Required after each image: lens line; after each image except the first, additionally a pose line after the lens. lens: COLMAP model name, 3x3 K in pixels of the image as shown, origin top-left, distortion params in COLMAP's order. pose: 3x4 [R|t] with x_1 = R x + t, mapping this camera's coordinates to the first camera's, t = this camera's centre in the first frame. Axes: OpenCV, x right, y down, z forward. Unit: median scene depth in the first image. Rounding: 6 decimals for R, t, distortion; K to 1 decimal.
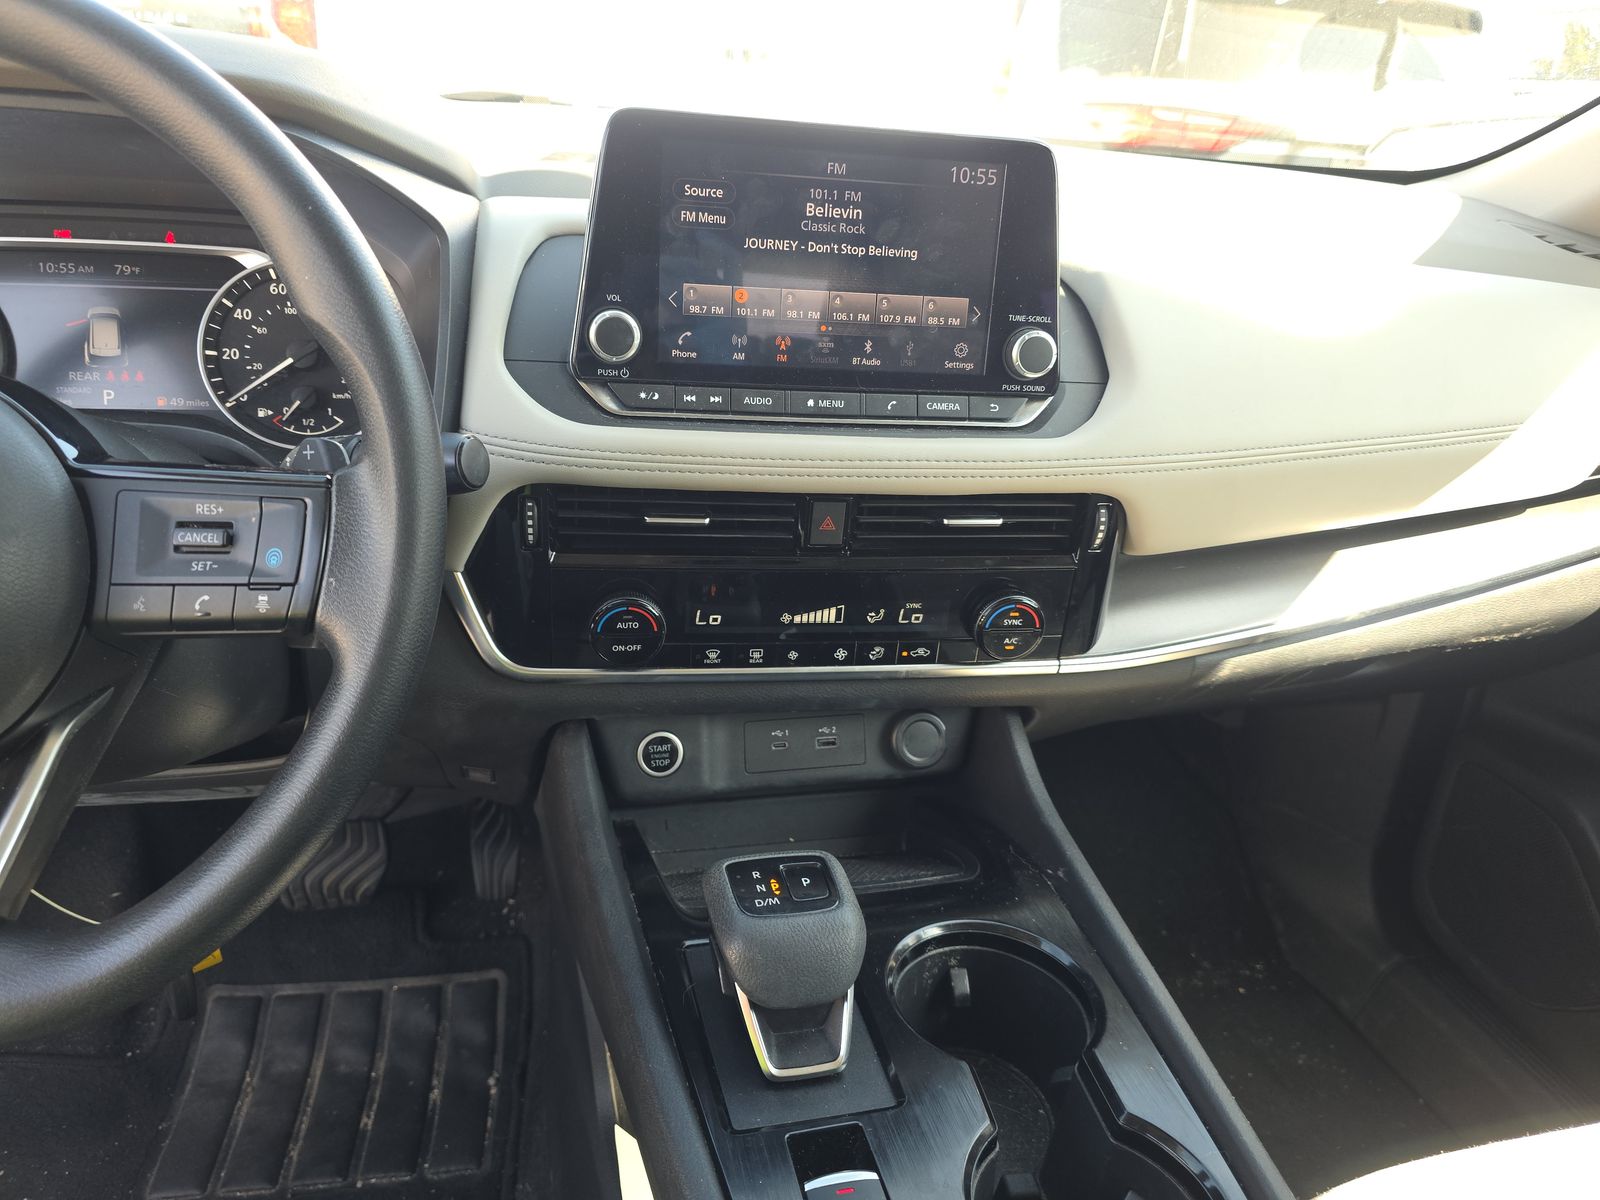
lens RADIAL K [[1092.3, 0, 793.8], [0, 1092.3, 606.4], [0, 0, 1]] dist [0.053014, -0.059463]
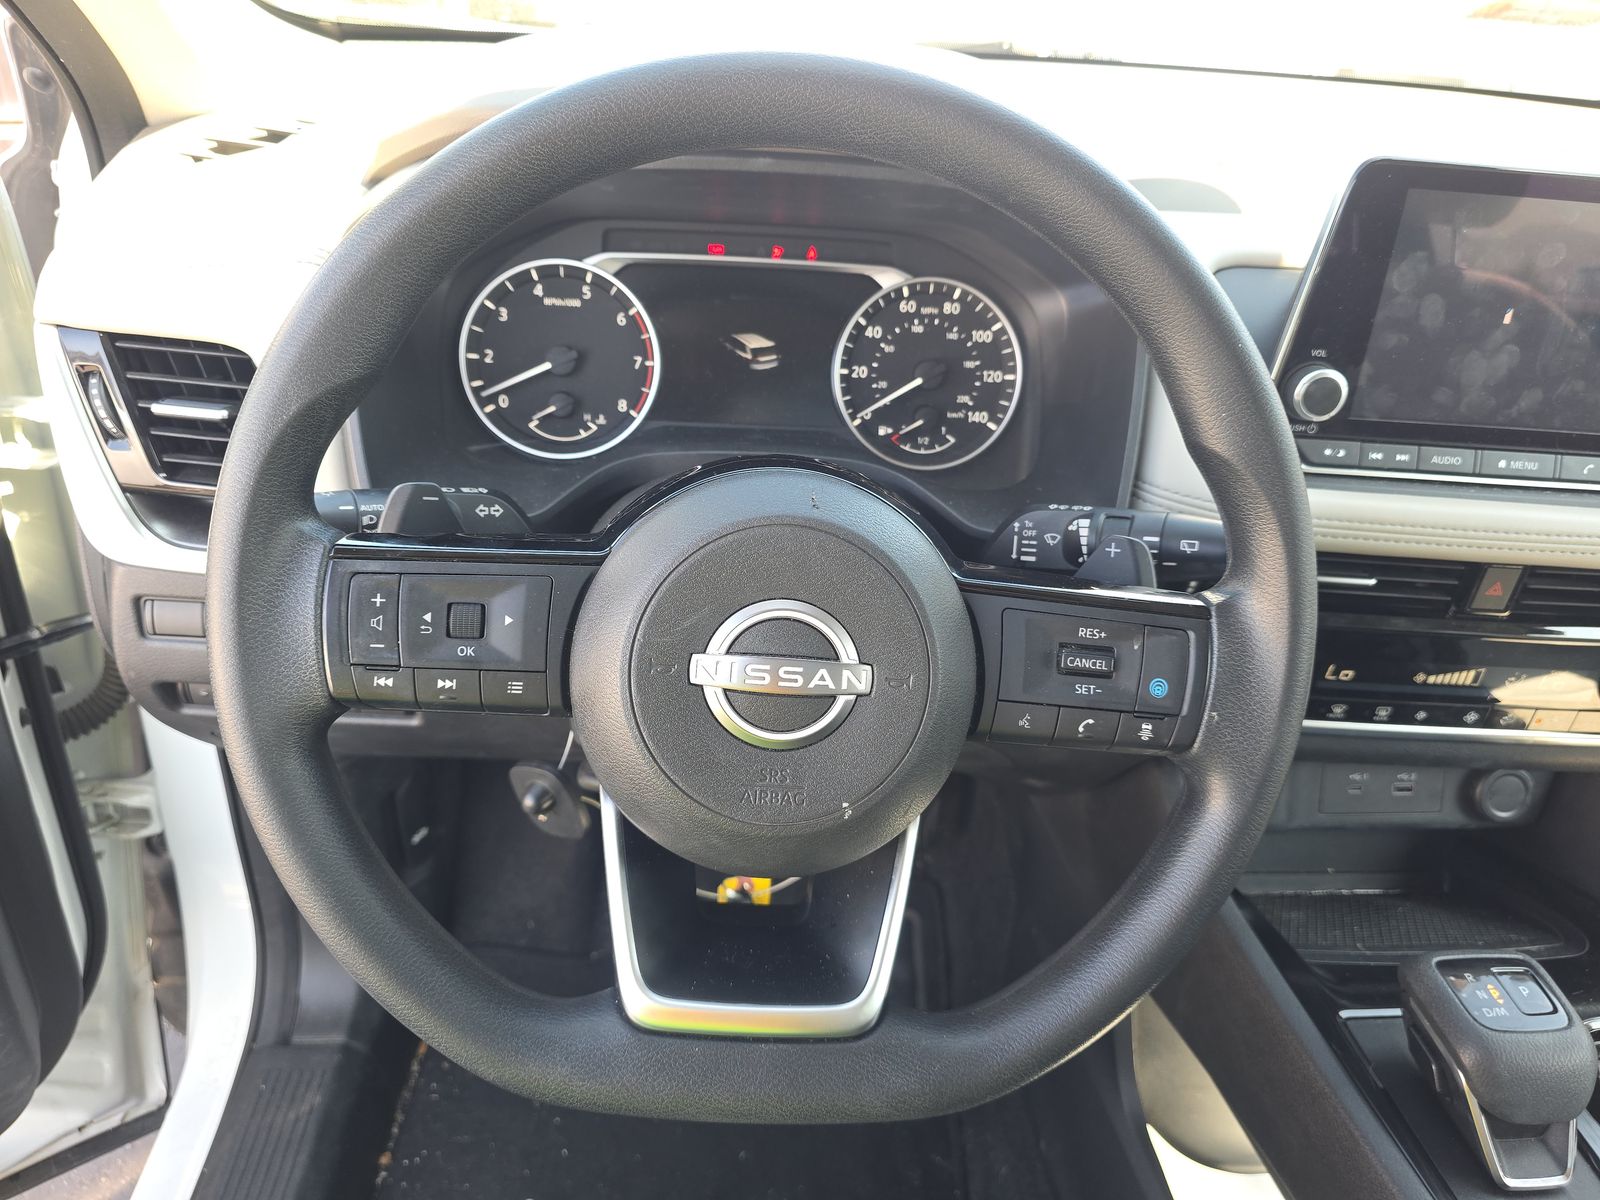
lens RADIAL K [[1092.3, 0, 809.9], [0, 1092.3, 592.8], [0, 0, 1]] dist [0.053014, -0.059463]
pose [[0.988309, 0.074789, -0.132858, -0.411473], [-0.059469, 0.991496, 0.115754, -0.142773], [0.140385, -0.106500, 0.984352, -0.022245]]
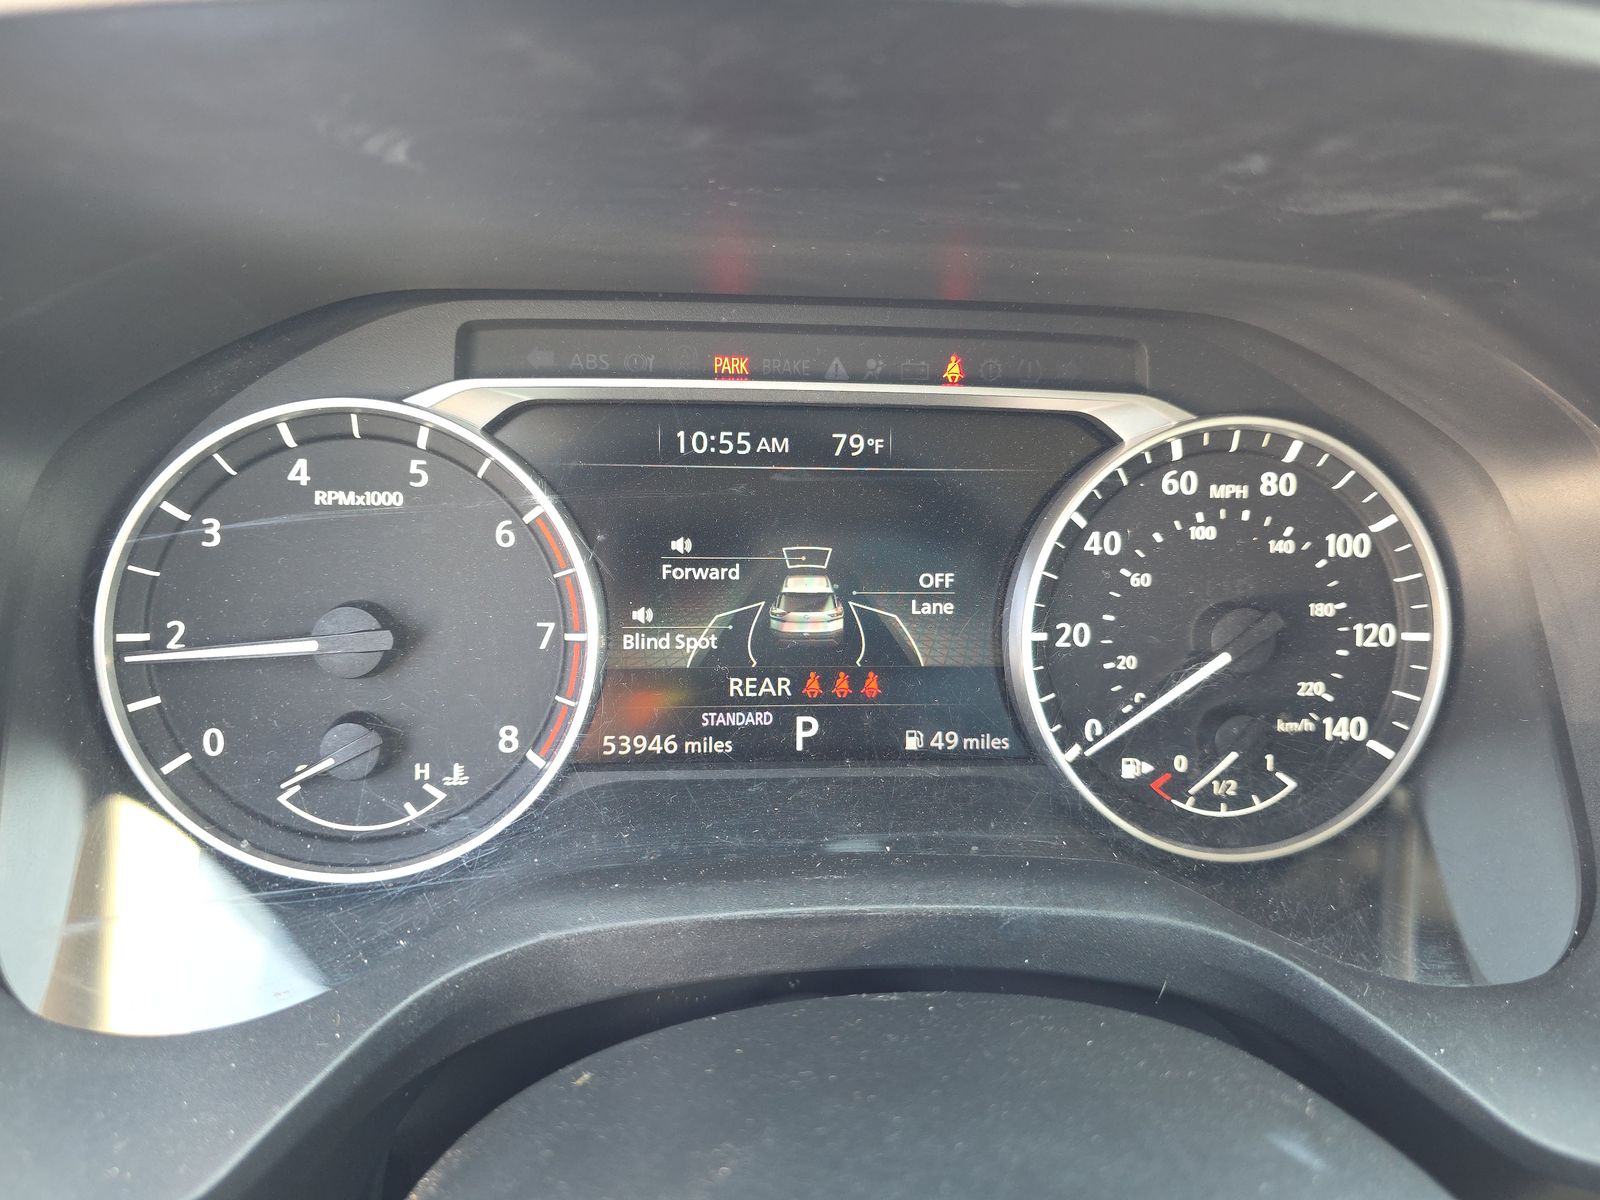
lens RADIAL K [[1092.3, 0, 807.9], [0, 1092.3, 588.8], [0, 0, 1]] dist [0.053014, -0.059463]
pose [[0.991905, 0.030027, -0.123377, -0.568594], [-0.032234, 0.999353, -0.015932, -0.240055], [0.122819, 0.019780, 0.992232, 0.568200]]
